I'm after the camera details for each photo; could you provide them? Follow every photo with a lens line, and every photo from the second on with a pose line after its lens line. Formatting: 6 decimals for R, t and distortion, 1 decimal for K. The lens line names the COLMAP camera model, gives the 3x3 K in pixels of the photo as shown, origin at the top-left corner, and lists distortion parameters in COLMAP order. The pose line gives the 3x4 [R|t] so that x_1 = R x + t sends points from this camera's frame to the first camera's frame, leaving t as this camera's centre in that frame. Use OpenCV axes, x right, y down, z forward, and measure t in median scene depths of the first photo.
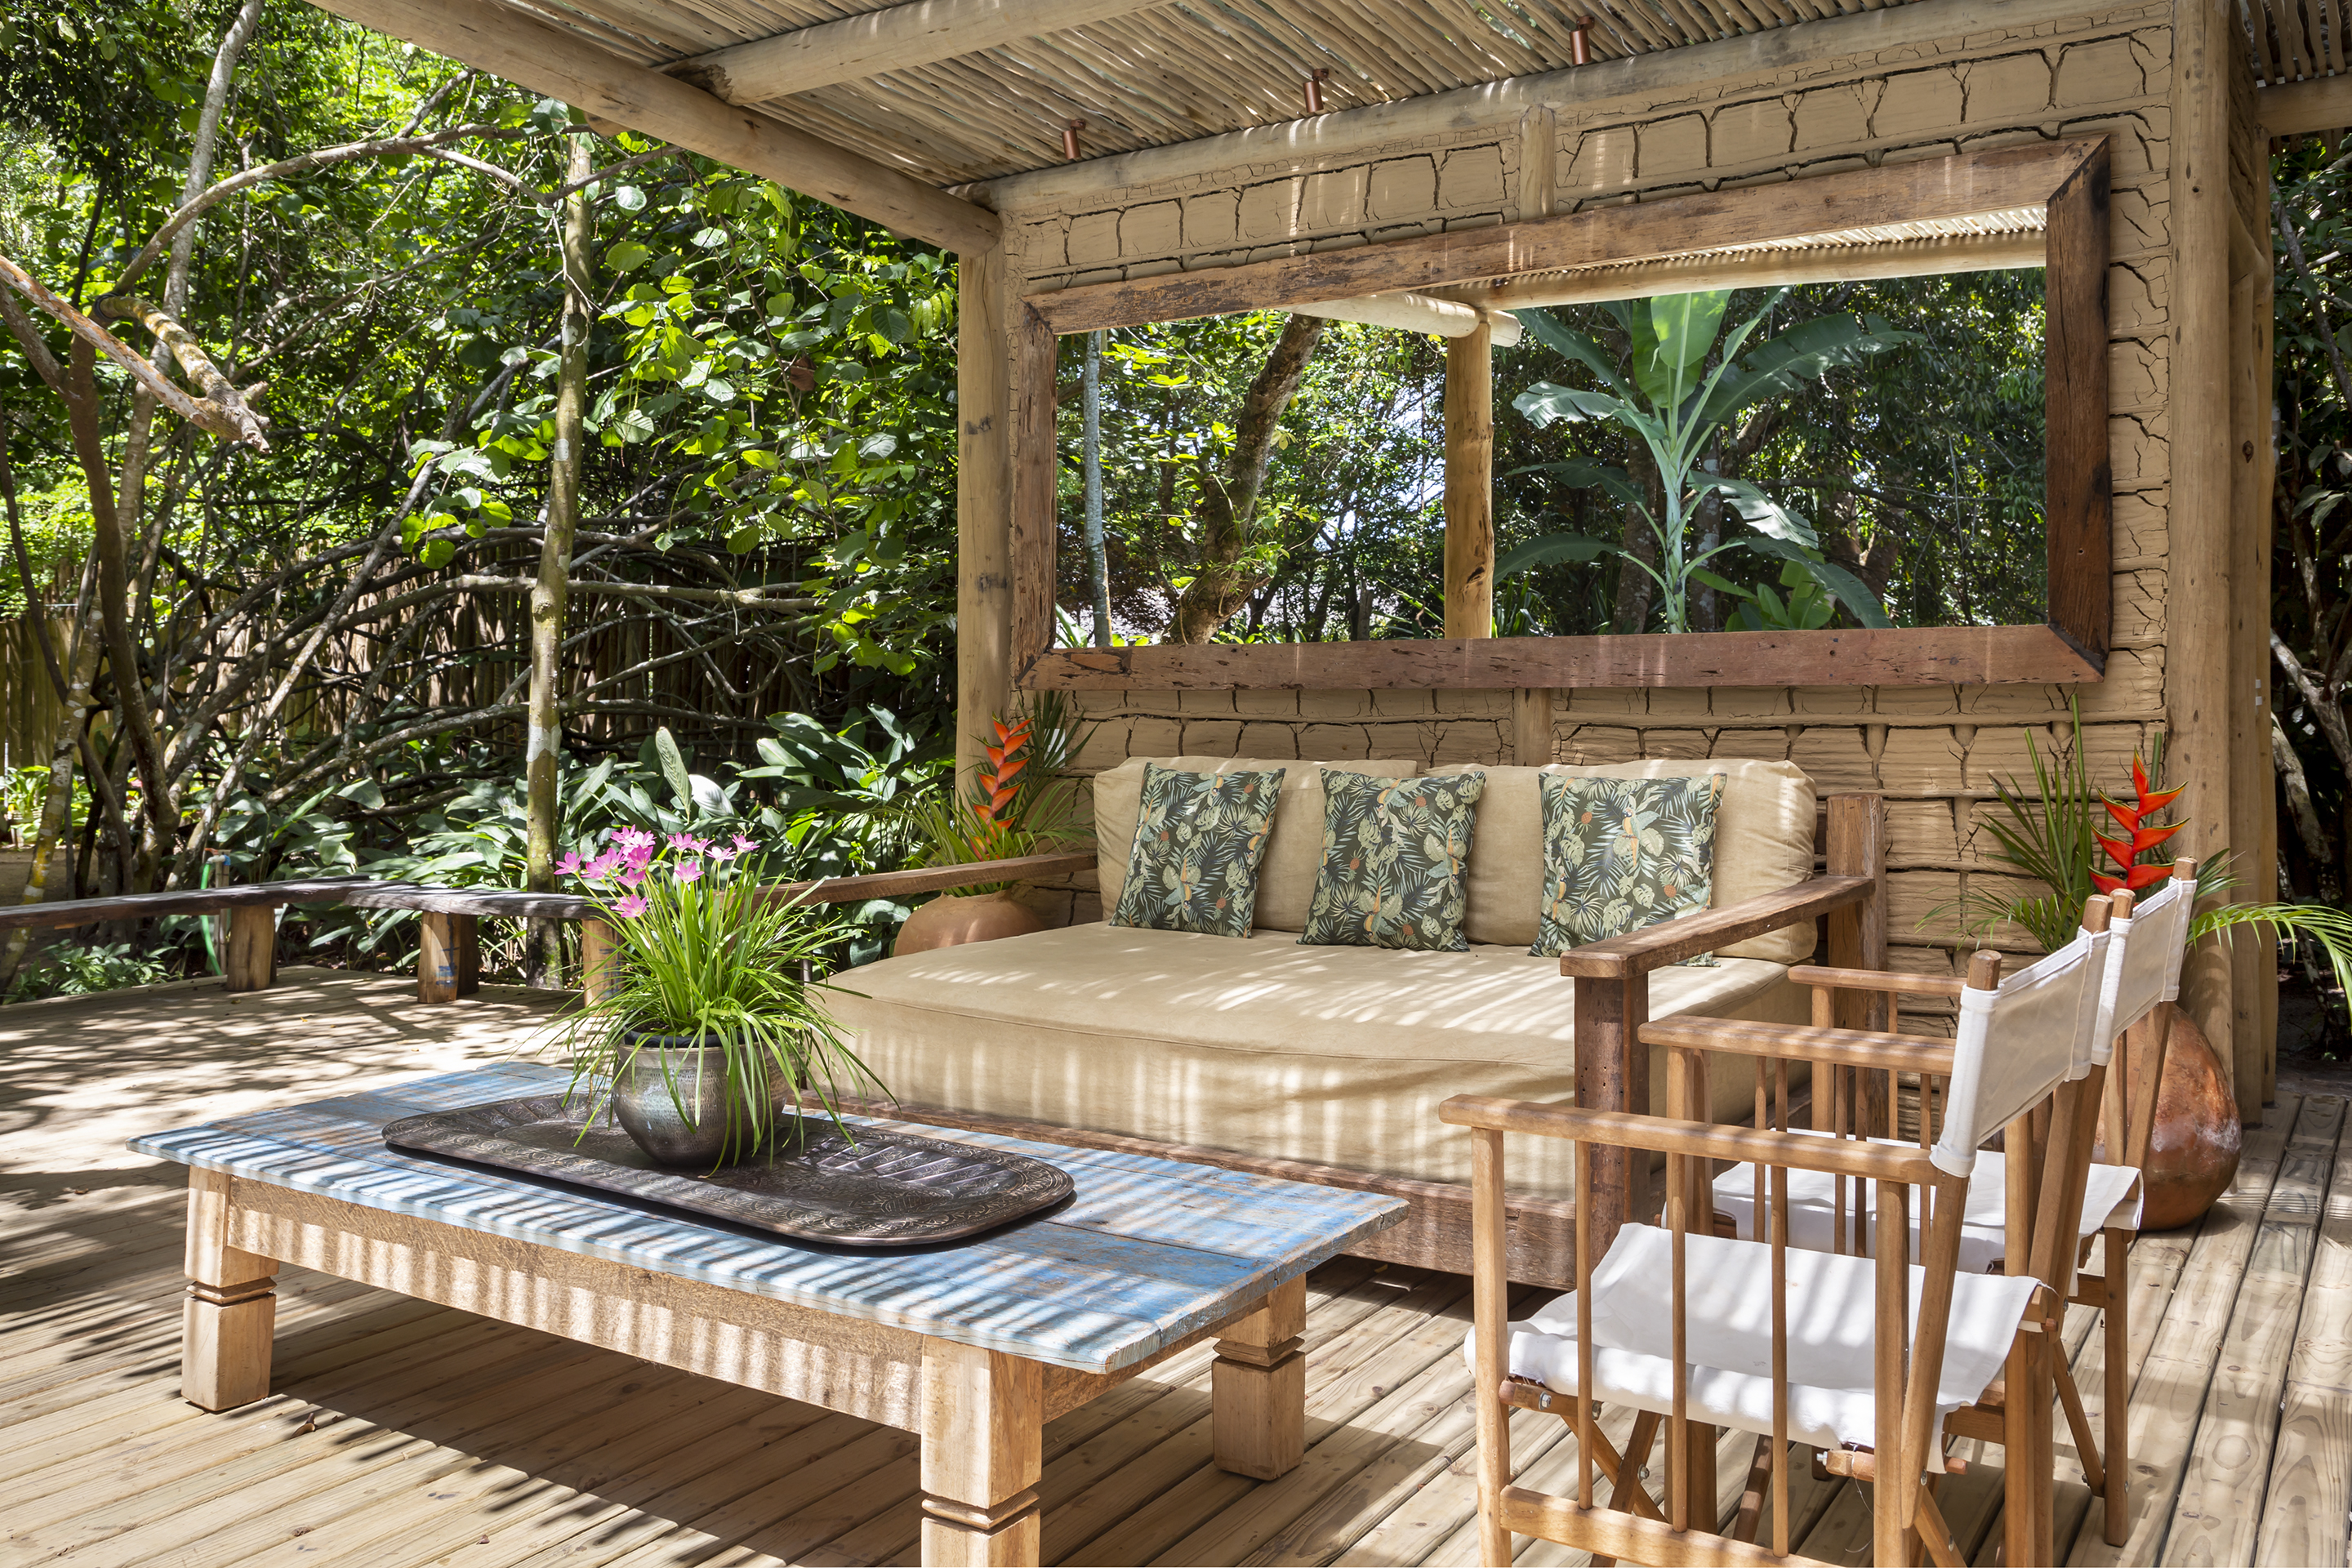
lens RADIAL K [[1943.4, 0, 1176.0], [0, 1943.4, 784.0], [0, 0, 1]] dist [-0.002619, -0.000442]
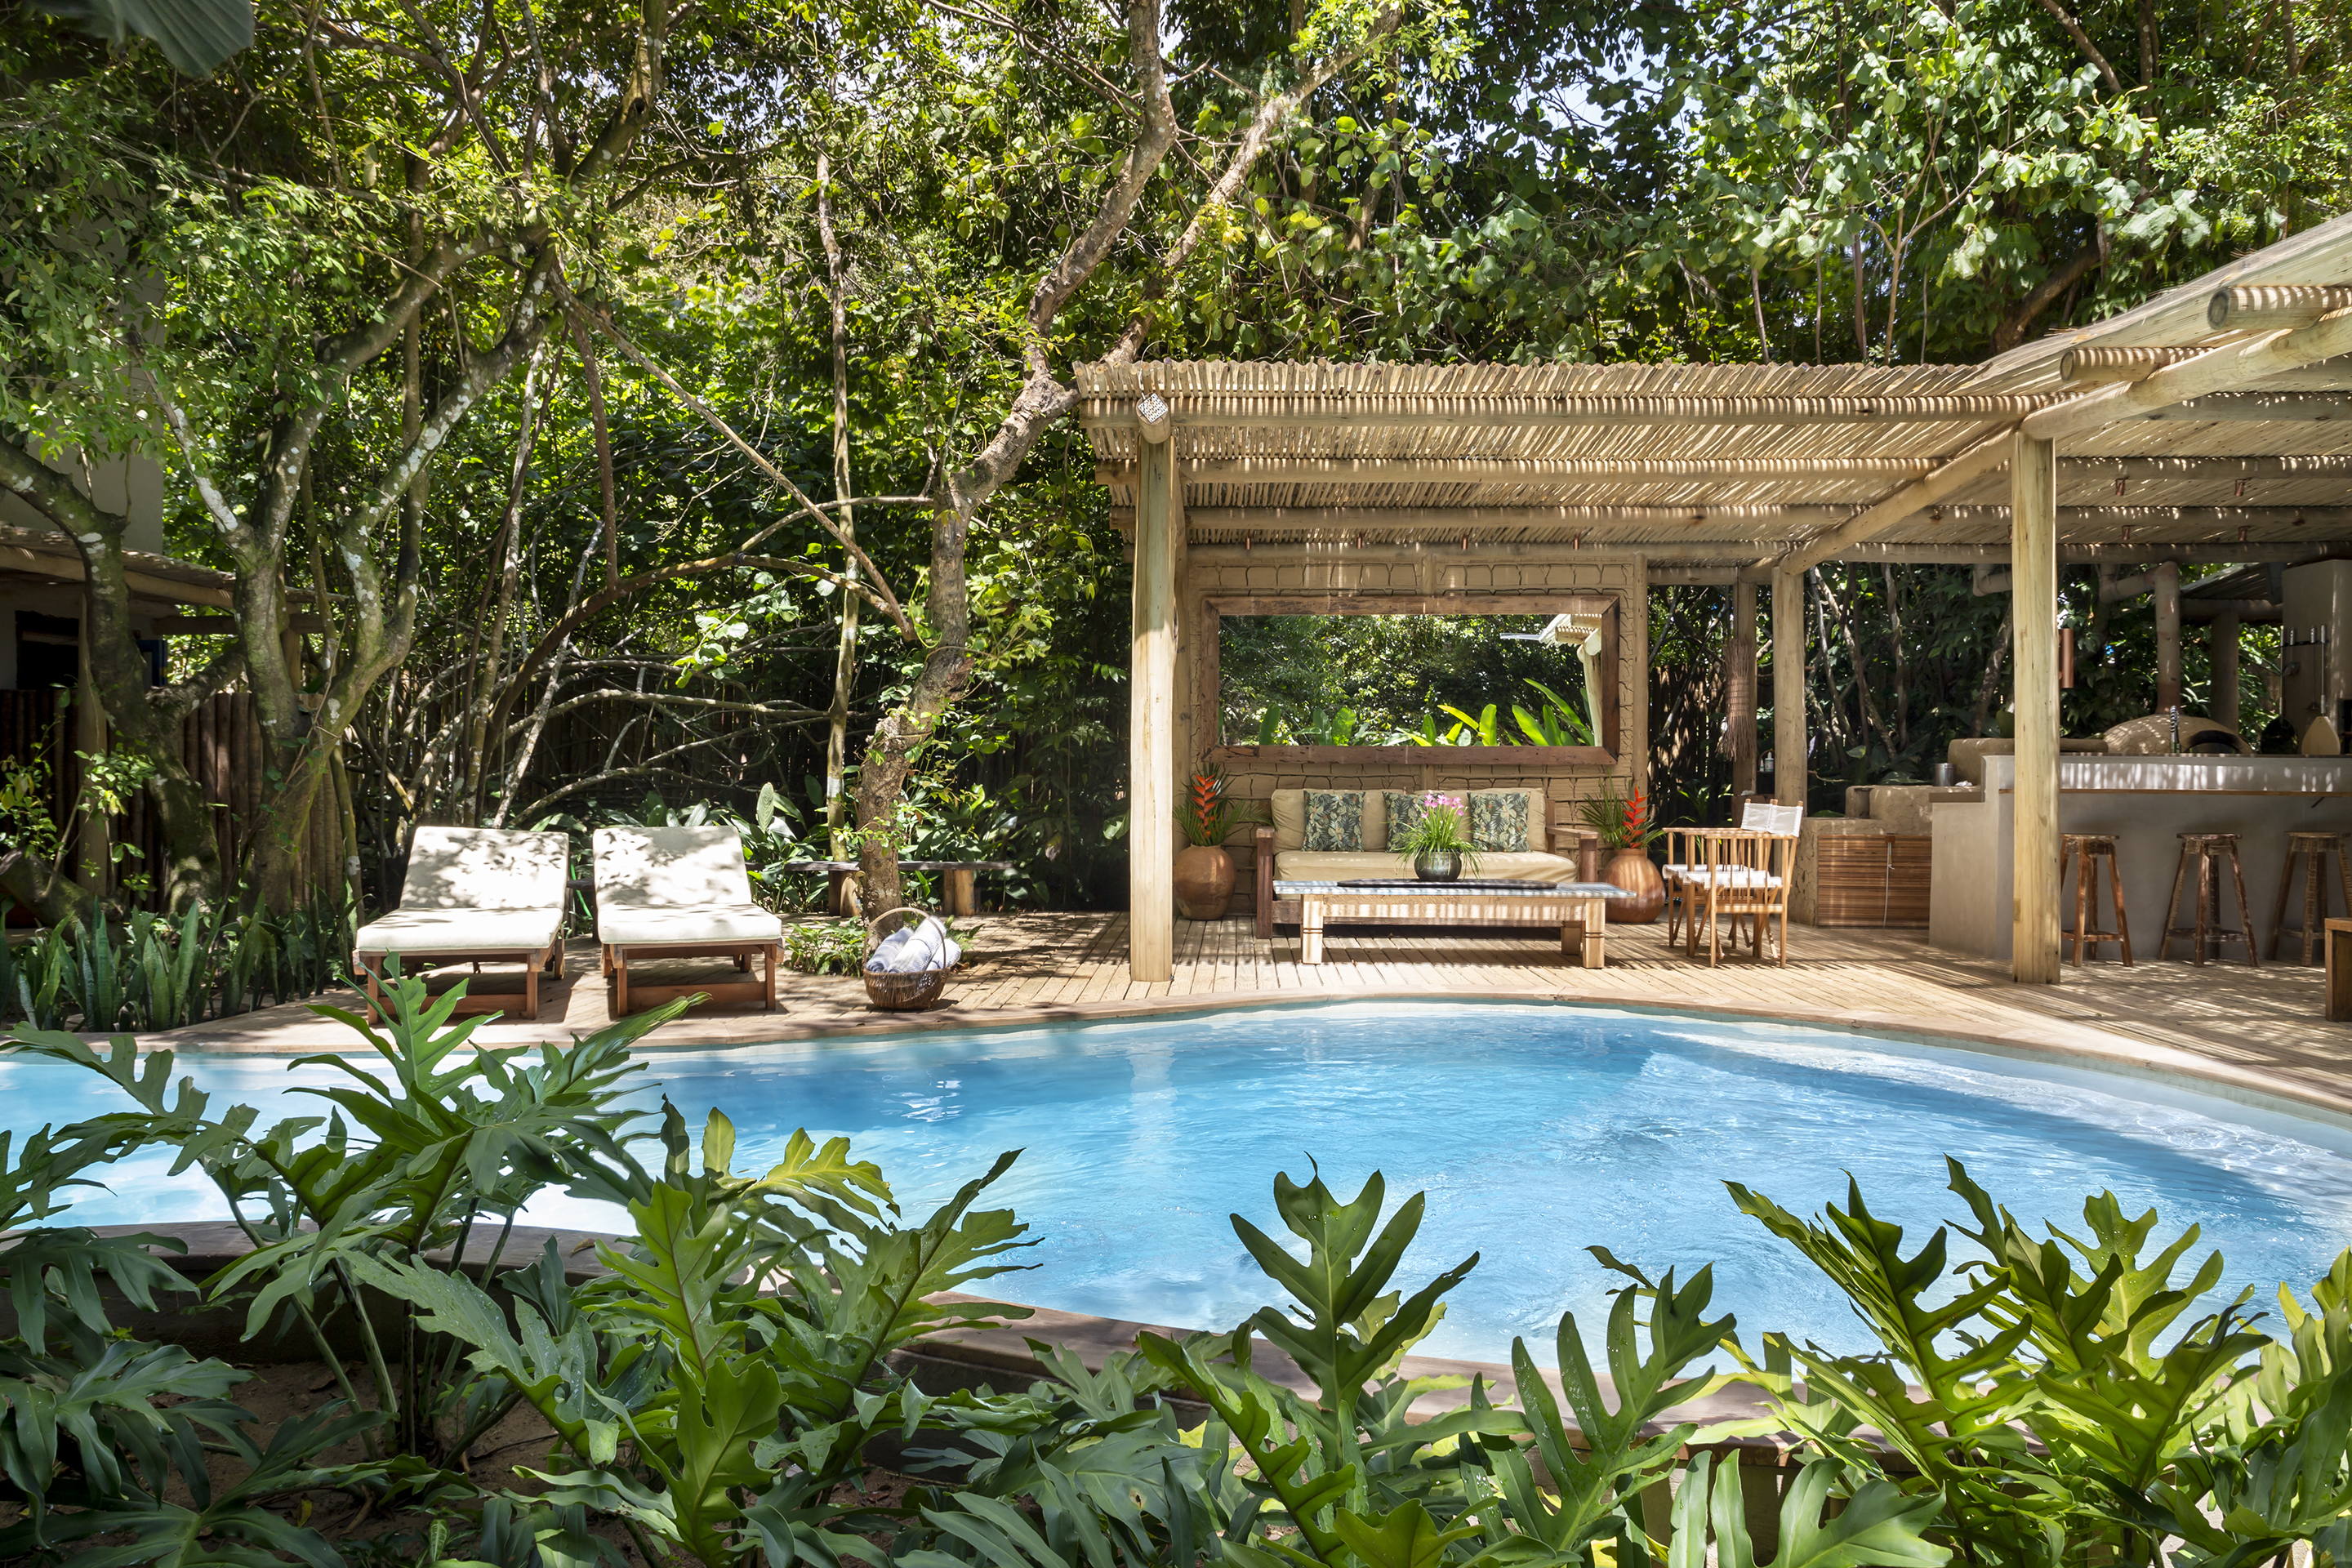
lens RADIAL K [[1632.5, 0, 1176.0], [0, 1632.5, 784.0], [0, 0, 1]] dist [0.045475, -0.039414]
pose [[0.865721, 0.006882, 0.500479, -1.511429], [0.016098, 0.999005, -0.041582, 0.081916], [-0.500268, 0.044055, 0.864749, -0.976369]]
